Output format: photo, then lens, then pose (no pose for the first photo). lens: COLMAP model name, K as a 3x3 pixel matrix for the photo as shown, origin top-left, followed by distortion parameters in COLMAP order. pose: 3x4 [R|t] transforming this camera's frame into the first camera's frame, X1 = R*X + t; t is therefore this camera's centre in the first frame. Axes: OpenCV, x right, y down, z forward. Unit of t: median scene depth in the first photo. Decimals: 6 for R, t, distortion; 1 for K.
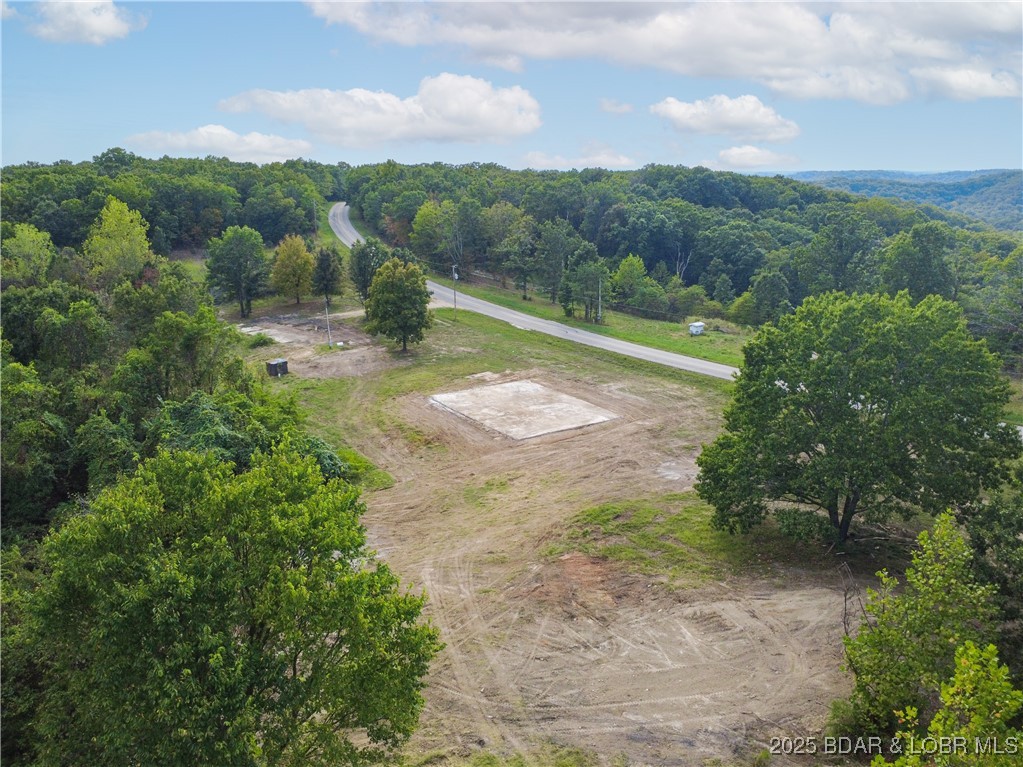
lens RADIAL K [[806.7, 0, 501.9], [0, 806.7, 385.8], [0, 0, 1]] dist [0.007210, -0.004154]
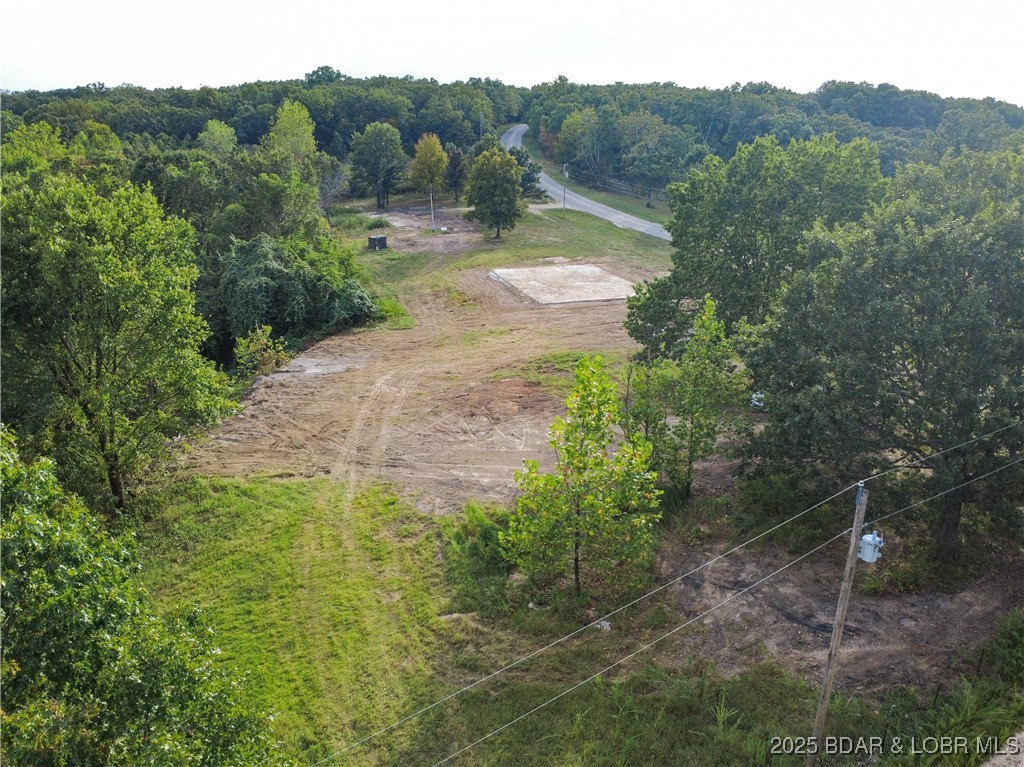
lens RADIAL K [[788.0, 0, 502.6], [0, 788.0, 387.3], [0, 0, 1]] dist [0.010577, -0.010026]
pose [[0.964843, 0.100580, -0.242822, 0.180640], [-0.080440, 0.992551, 0.091503, 0.065299], [0.250216, -0.068753, 0.965746, -0.028164]]
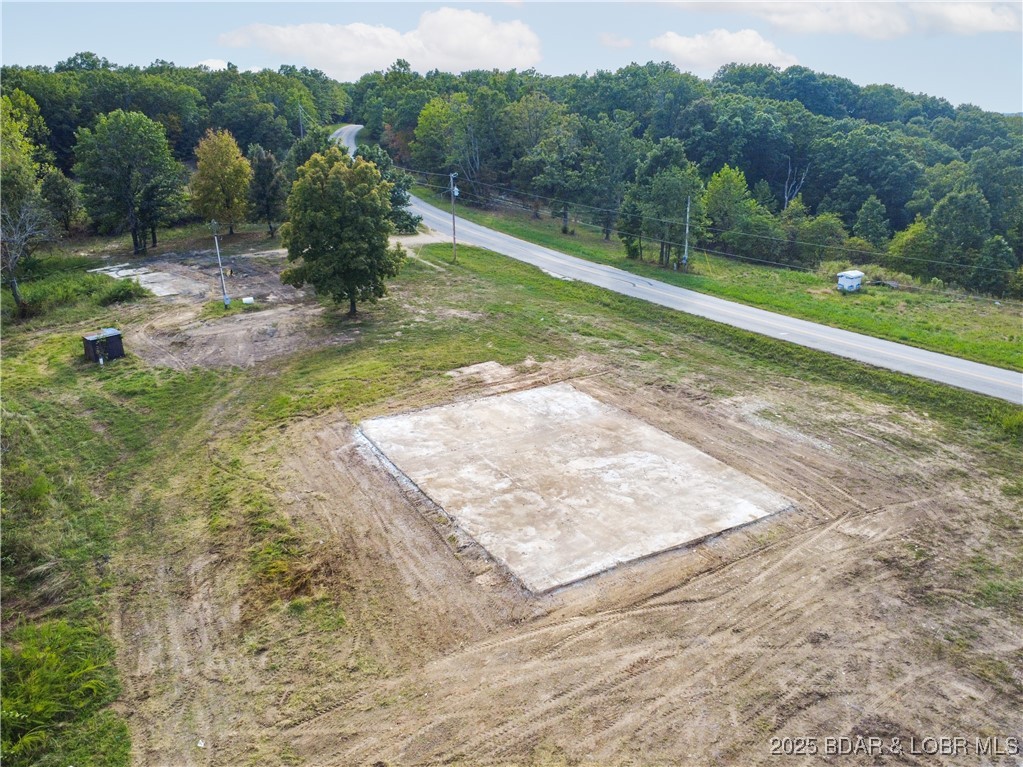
lens RADIAL K [[787.2, 0, 502.1], [0, 787.2, 387.3], [0, 0, 1]] dist [0.010577, -0.010026]
pose [[0.998673, 0.020446, -0.047262, 0.014658], [-0.016829, 0.996988, 0.075707, -0.040651], [0.048667, -0.074812, 0.996009, 0.499040]]
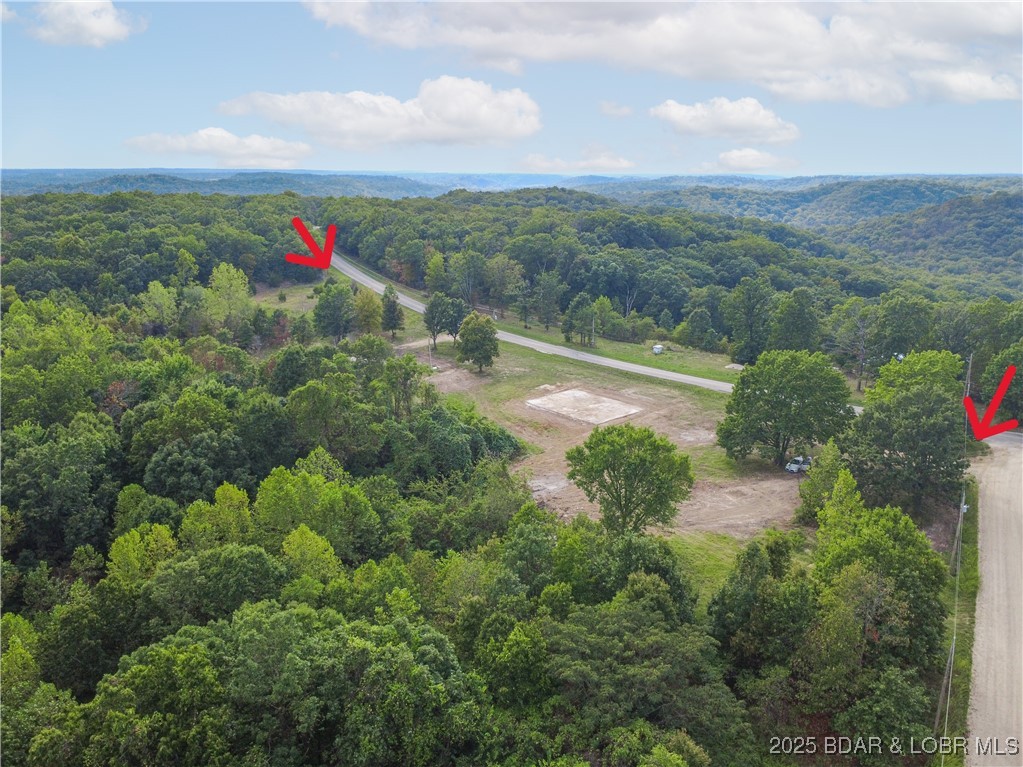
lens RADIAL K [[787.2, 0, 502.1], [0, 787.2, 387.3], [0, 0, 1]] dist [0.010577, -0.010026]
pose [[0.988663, -0.035678, 0.145848, -0.336699], [0.034687, 0.999355, 0.009337, -0.029980], [-0.146087, -0.004172, 0.989263, -0.533920]]
